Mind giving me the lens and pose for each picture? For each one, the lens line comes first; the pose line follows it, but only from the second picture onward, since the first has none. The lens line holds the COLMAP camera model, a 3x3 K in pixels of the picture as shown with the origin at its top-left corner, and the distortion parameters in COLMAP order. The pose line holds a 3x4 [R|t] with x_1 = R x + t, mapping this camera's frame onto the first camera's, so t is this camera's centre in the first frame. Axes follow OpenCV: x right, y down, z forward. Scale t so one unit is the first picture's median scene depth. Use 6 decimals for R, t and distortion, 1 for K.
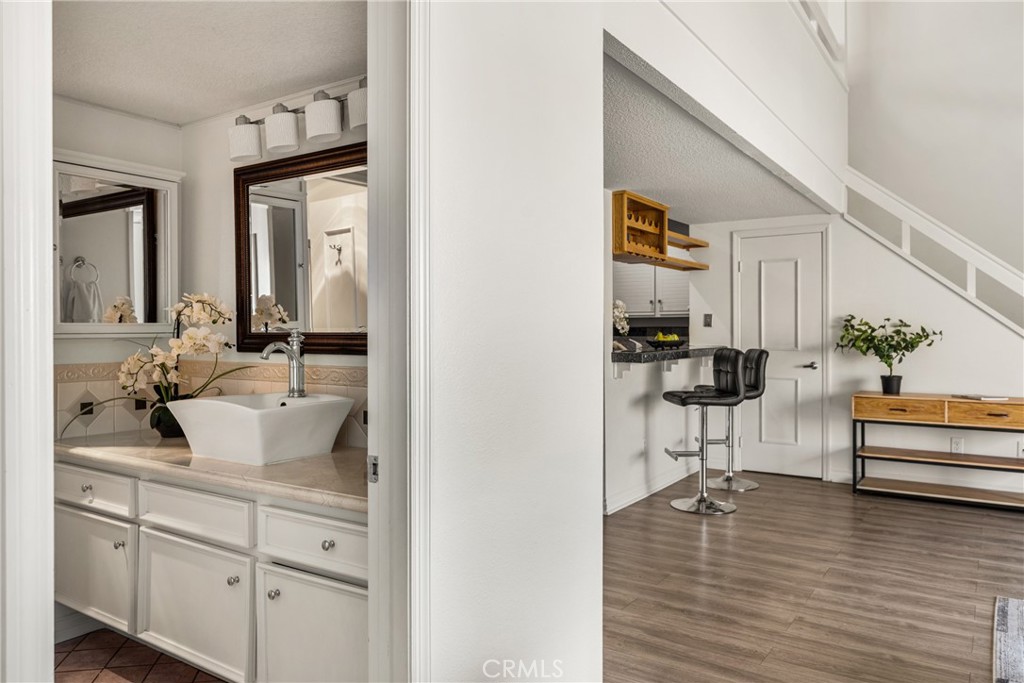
lens RADIAL K [[712.7, 0, 516.8], [0, 712.7, 340.1], [0, 0, 1]] dist [-0.001395, -0.000557]
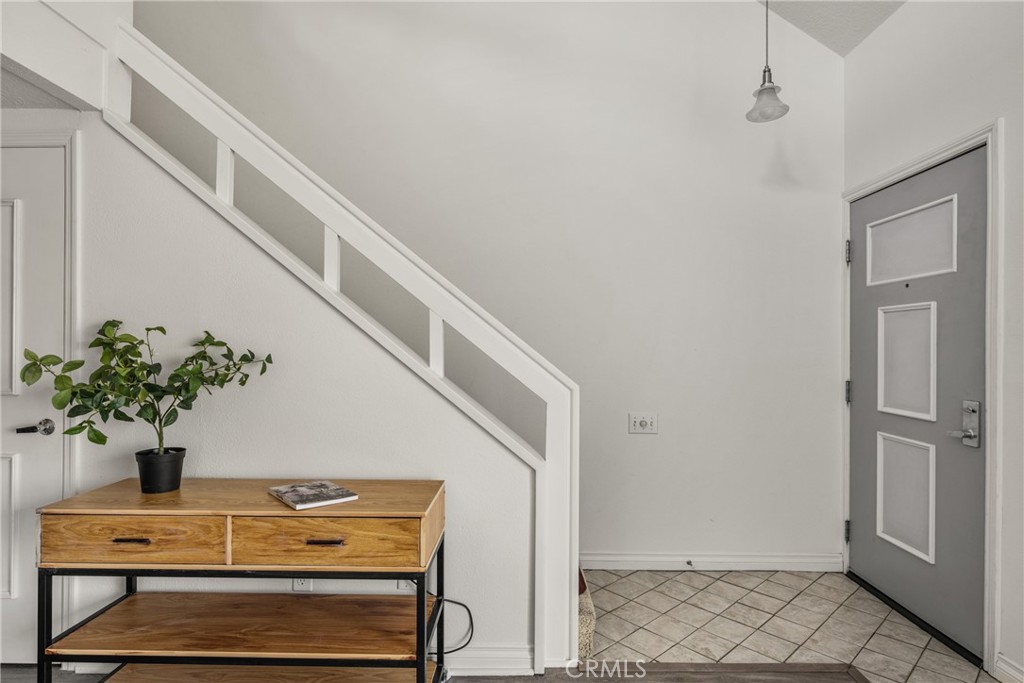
lens RADIAL K [[554.0, 0, 512.0], [0, 554.0, 341.5], [0, 0, 1]] dist [0.001506, 0.000666]
pose [[0.836535, 0.012972, 0.547760, 0.523364], [0.002333, 0.999626, -0.027236, -0.010778], [-0.547908, 0.024062, 0.836192, 0.576624]]
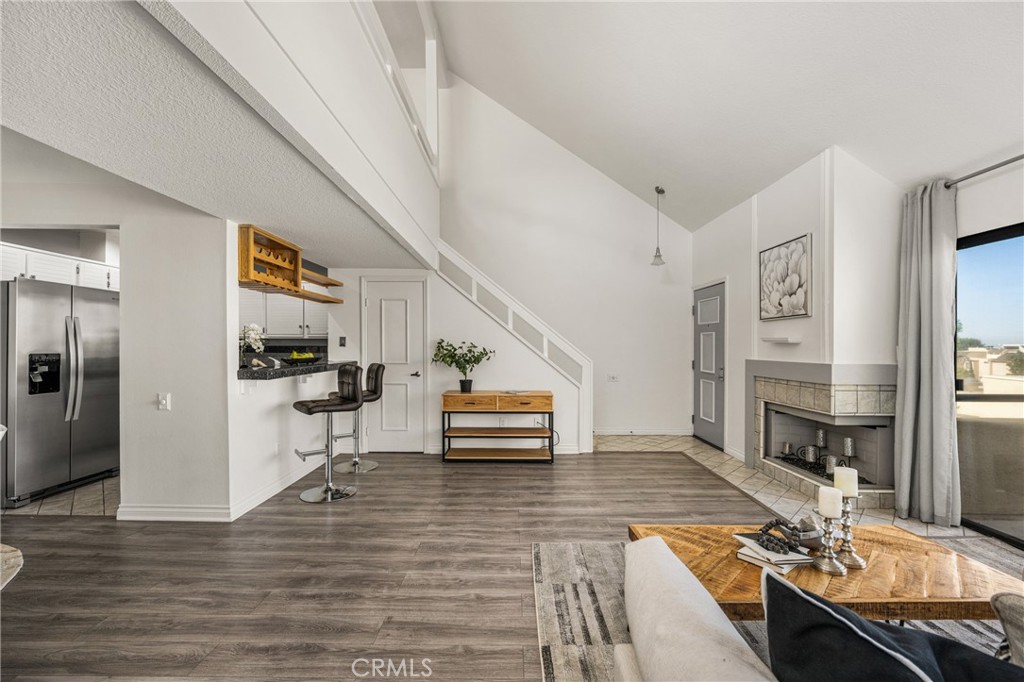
lens RADIAL K [[422.9, 0, 511.8], [0, 422.9, 349.6], [0, 0, 1]] dist [-0.000265, 0.000039]
pose [[0.832834, -0.000114, 0.553522, 0.112722], [0.003204, 0.999984, -0.004614, -0.009921], [-0.553513, 0.005616, 0.832821, 0.204233]]
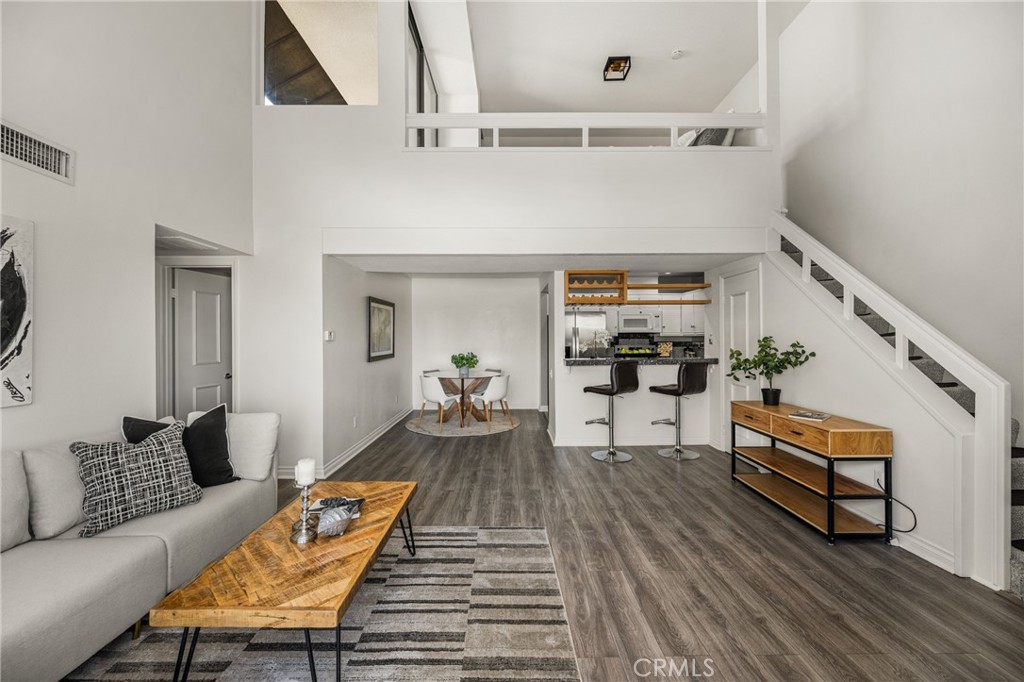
lens RADIAL K [[409.5, 0, 512.0], [0, 409.5, 341.0], [0, 0, 1]] dist [-0.000488, -0.000022]
pose [[0.563500, 0.004410, -0.826104, 0.849115], [-0.005274, 0.999985, 0.001741, -0.028588], [0.826099, 0.003376, 0.563515, 0.270274]]
